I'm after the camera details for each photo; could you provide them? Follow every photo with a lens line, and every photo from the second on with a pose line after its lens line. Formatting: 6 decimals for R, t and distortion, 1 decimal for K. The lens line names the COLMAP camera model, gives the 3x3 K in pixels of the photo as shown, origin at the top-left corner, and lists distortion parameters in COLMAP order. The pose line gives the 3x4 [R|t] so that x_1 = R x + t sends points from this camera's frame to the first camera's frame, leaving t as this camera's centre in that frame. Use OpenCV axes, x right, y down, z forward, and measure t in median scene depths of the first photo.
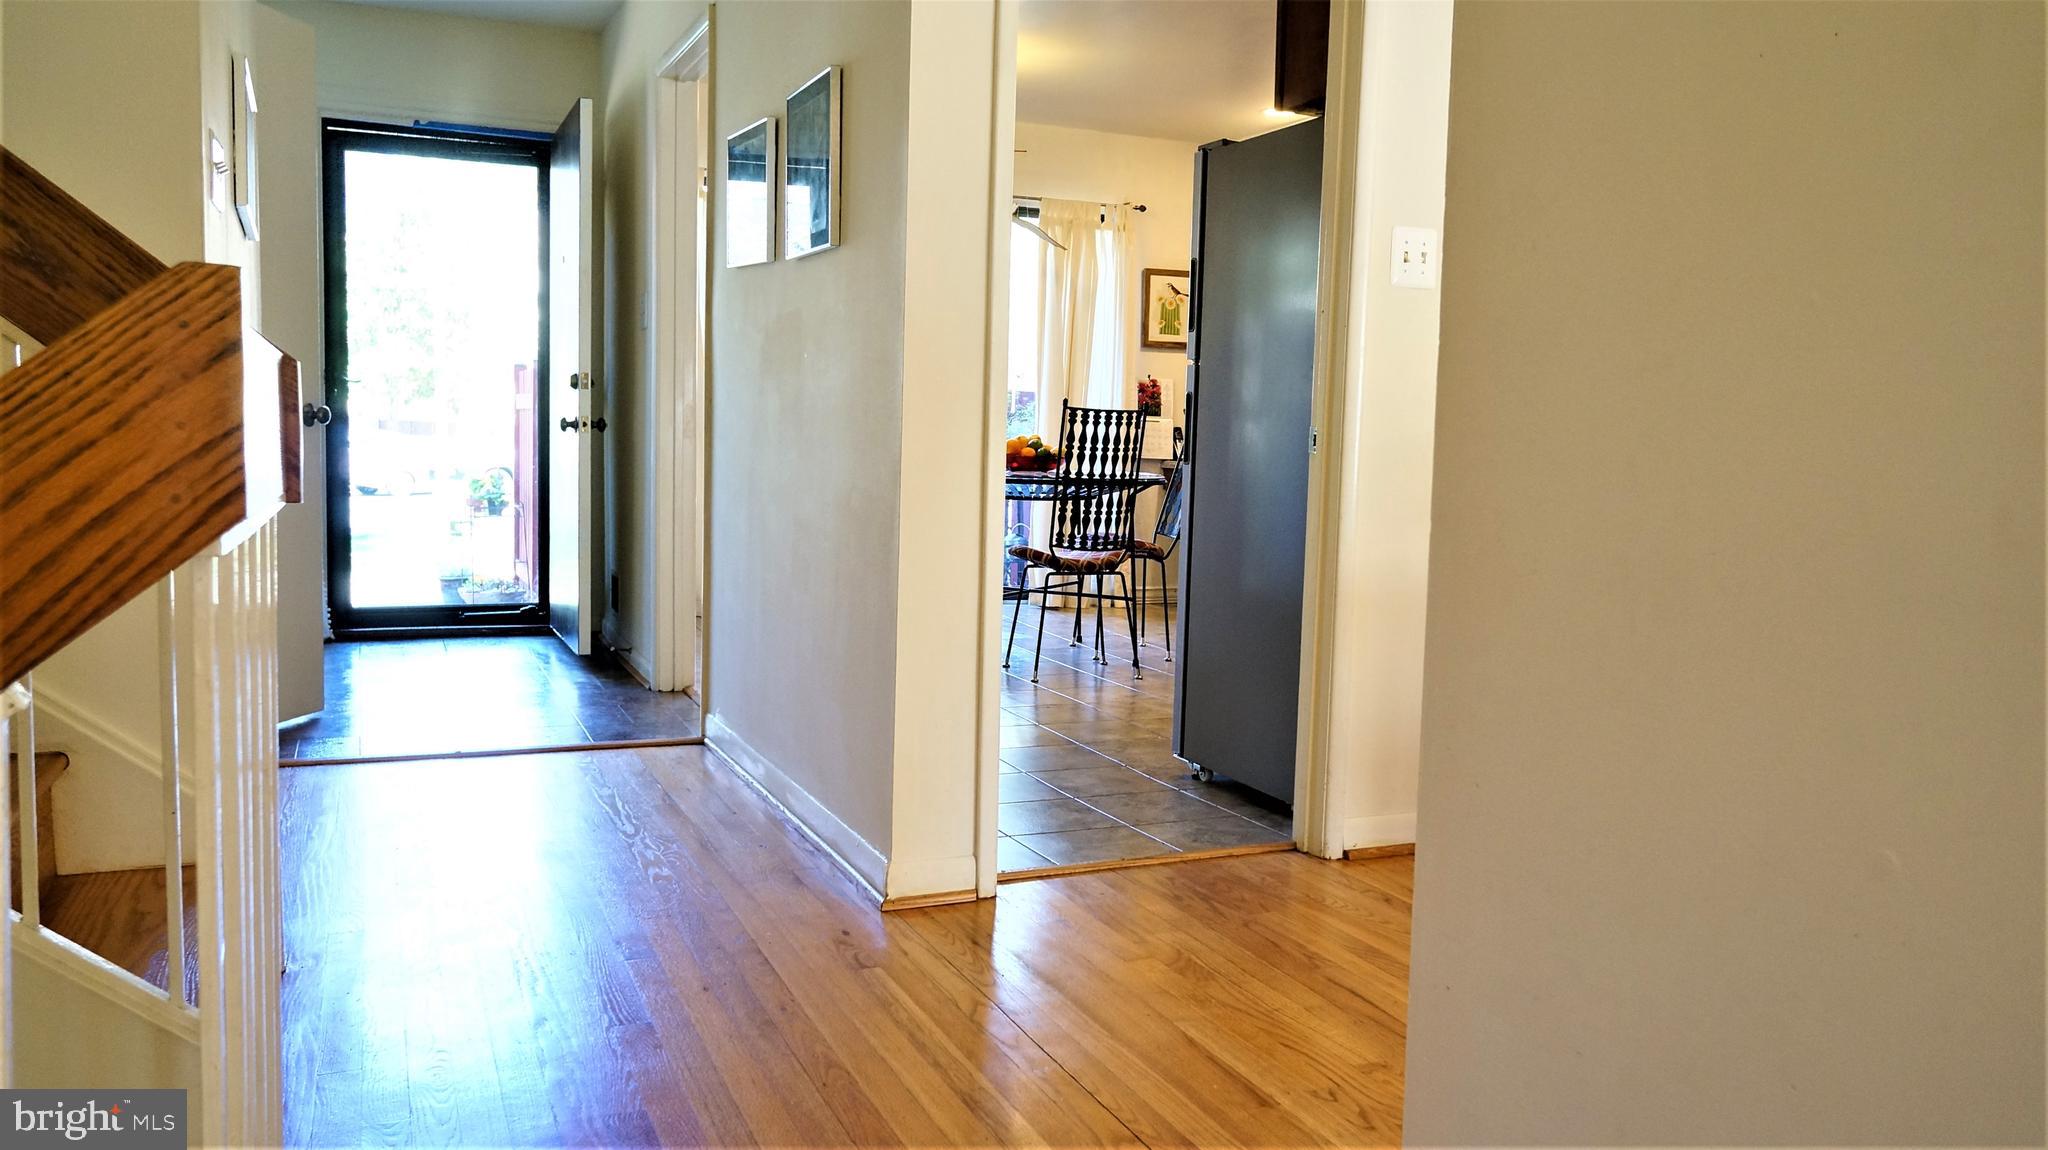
lens RADIAL K [[1529.4, 0, 1024.0], [0, 1529.4, 575.0], [0, 0, 1]] dist [-0.007968, -0.003116]
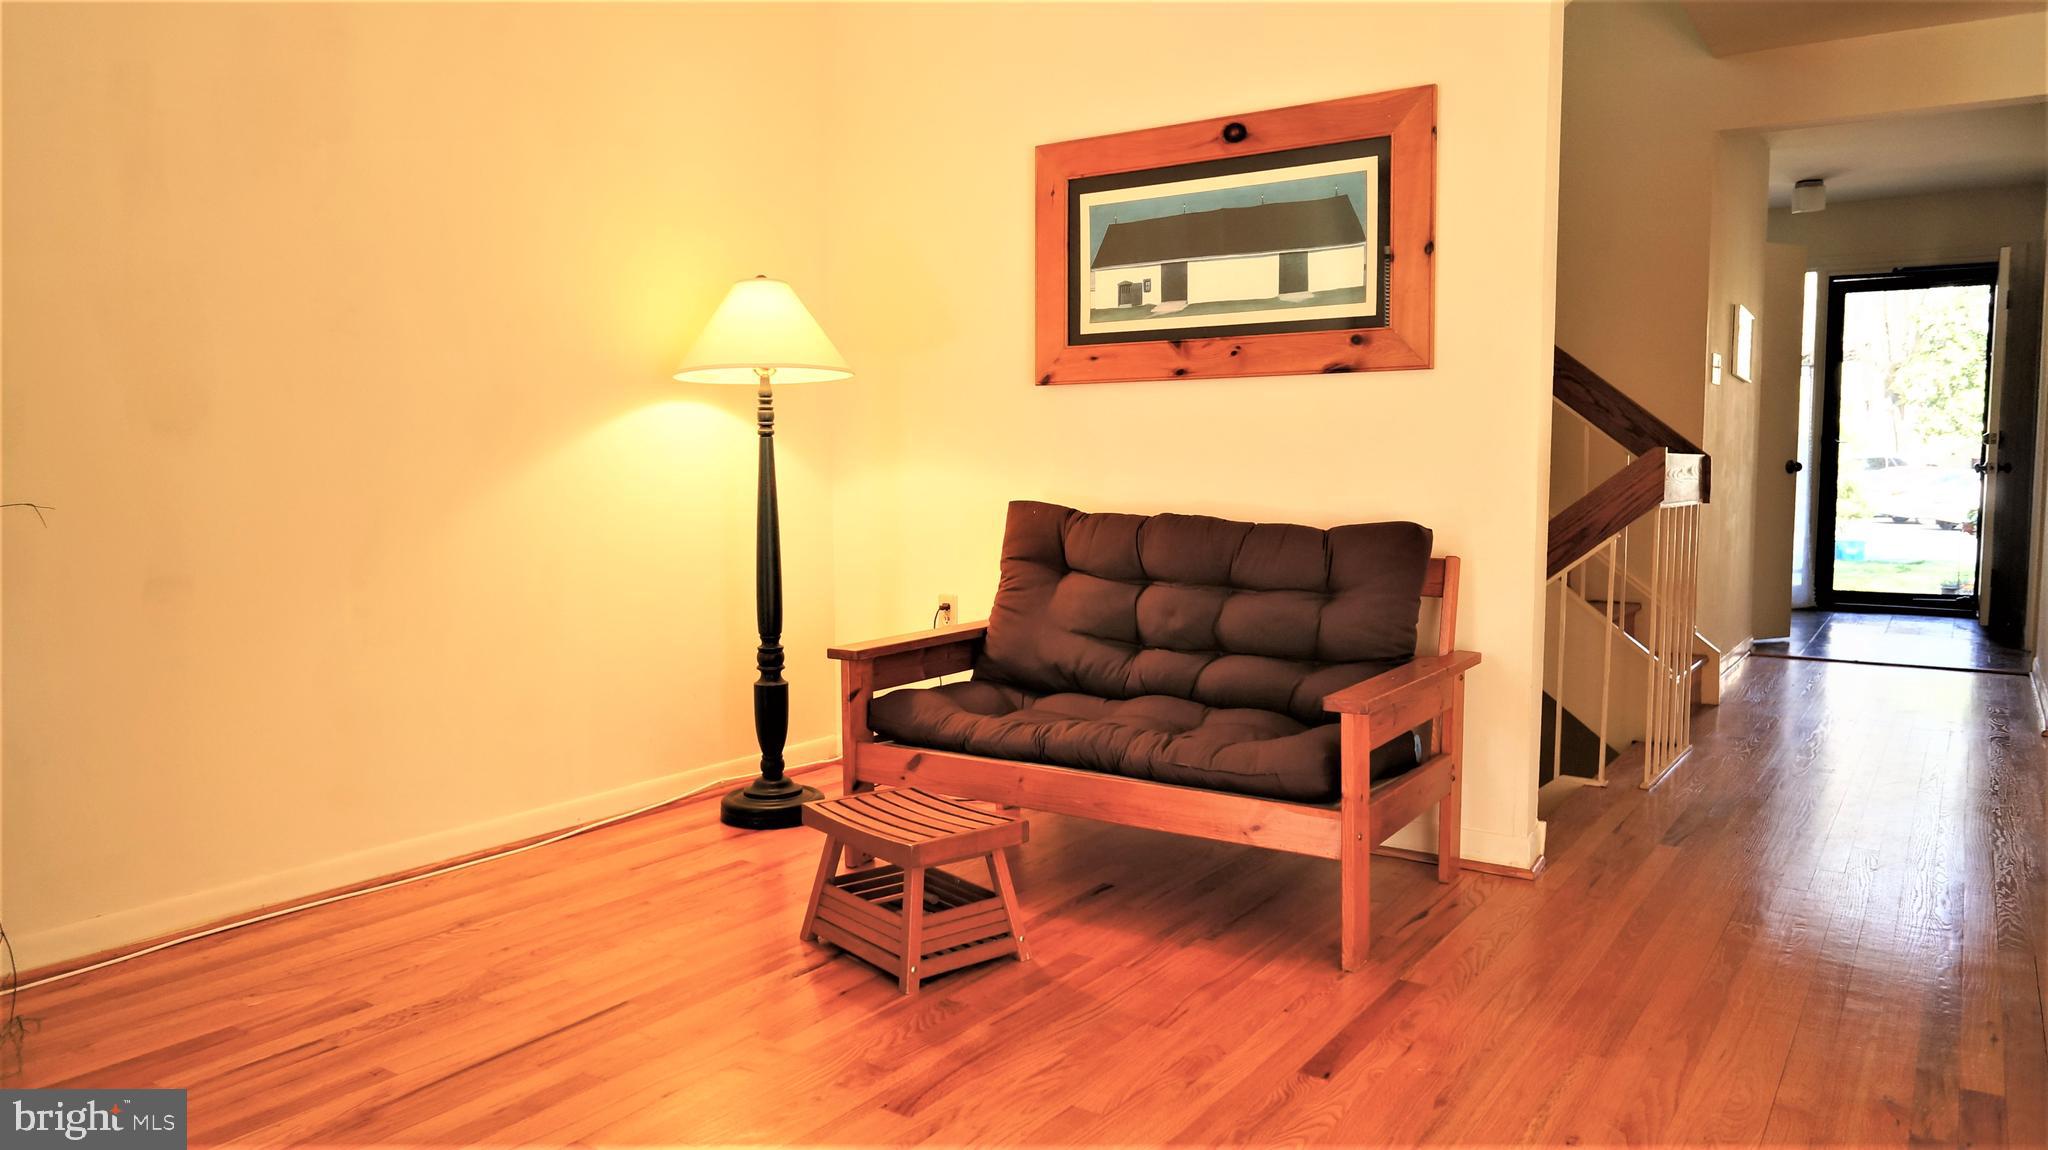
lens RADIAL K [[1391.3, 0, 1028.6], [0, 1391.3, 564.2], [0, 0, 1]] dist [-0.005535, -0.000239]
pose [[0.536614, 0.040880, -0.842837, 0.334520], [-0.063650, 0.997941, 0.007879, 0.041016], [0.841424, 0.049418, 0.538111, -0.478211]]
